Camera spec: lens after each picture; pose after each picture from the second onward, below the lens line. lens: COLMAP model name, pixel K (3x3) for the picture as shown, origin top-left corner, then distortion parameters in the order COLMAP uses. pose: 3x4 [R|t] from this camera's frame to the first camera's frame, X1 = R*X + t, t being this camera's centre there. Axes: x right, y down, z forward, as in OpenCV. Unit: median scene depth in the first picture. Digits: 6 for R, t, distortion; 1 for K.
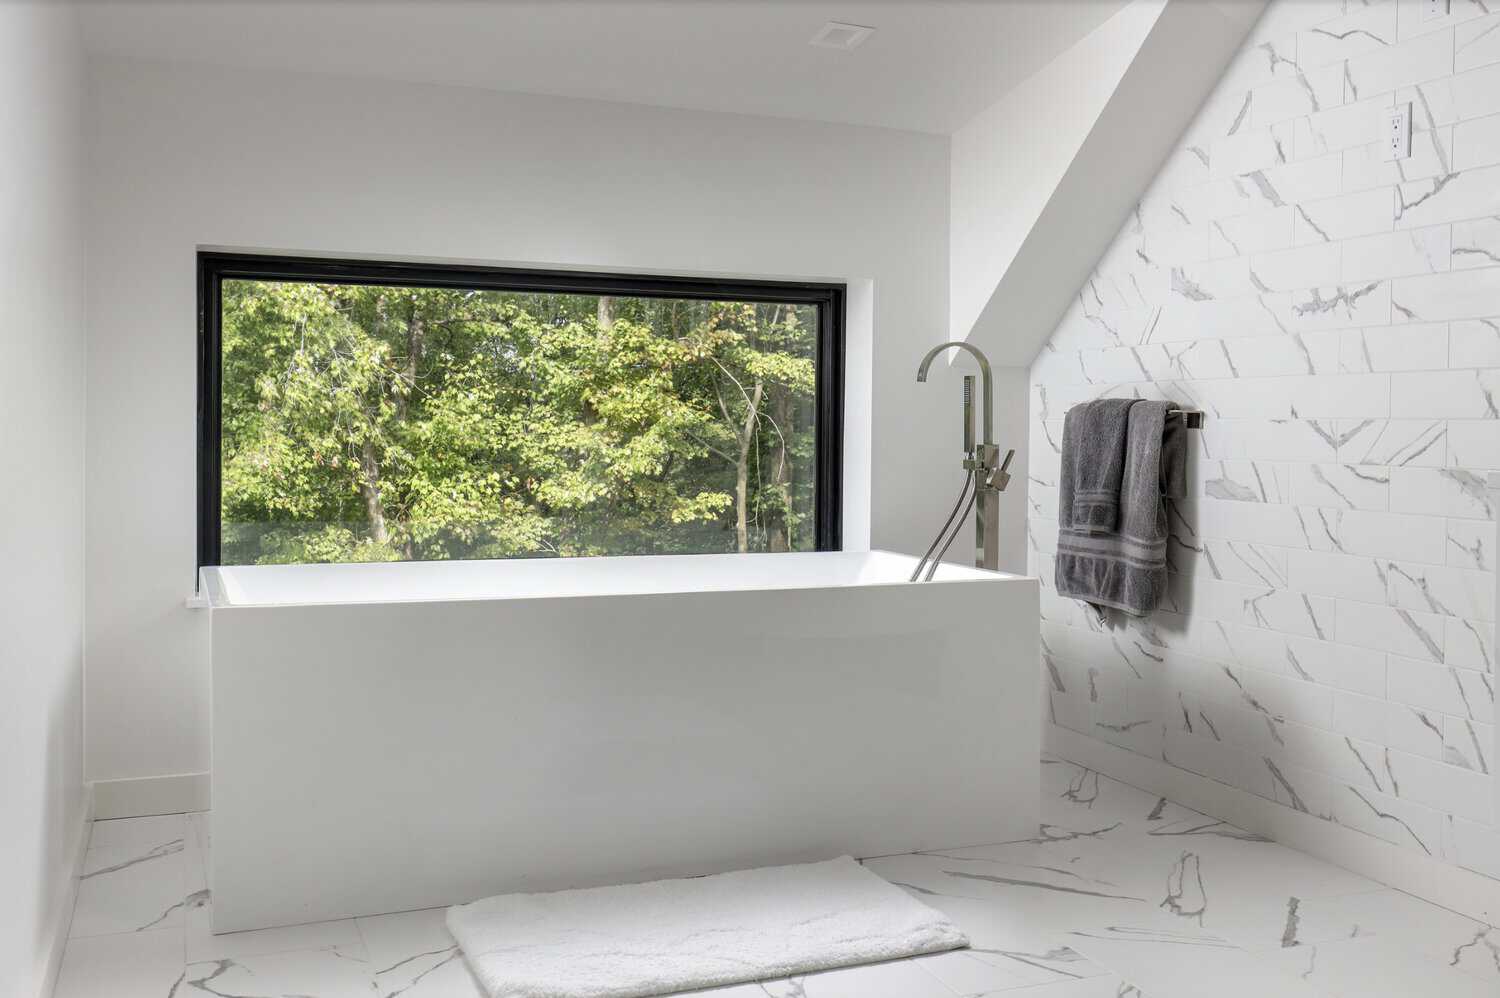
lens RADIAL K [[1278.1, 0, 710.4], [0, 1278.1, 566.8], [0, 0, 1]] dist [0.000836, -0.000111]
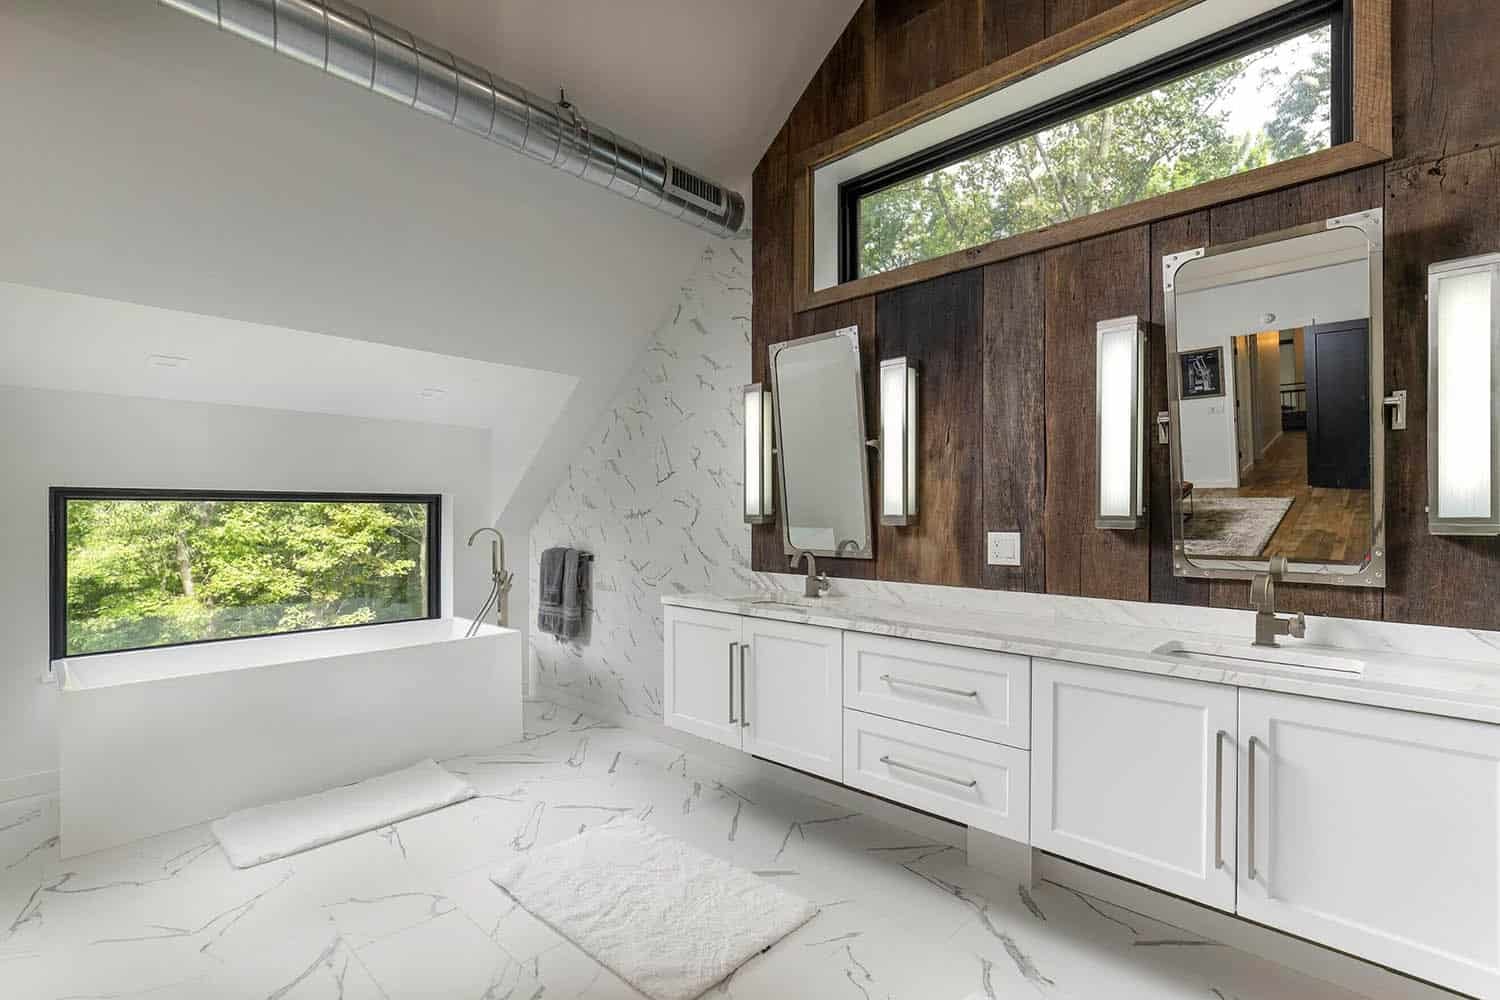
lens RADIAL K [[687.6, 0, 769.3], [0, 687.6, 518.1], [0, 0, 1]] dist [-0.002112, 0.000271]
pose [[0.908838, -0.017444, 0.416785, 0.135273], [0.033140, 0.998987, -0.030454, -0.135308], [-0.415831, 0.041490, 0.908495, -0.343871]]
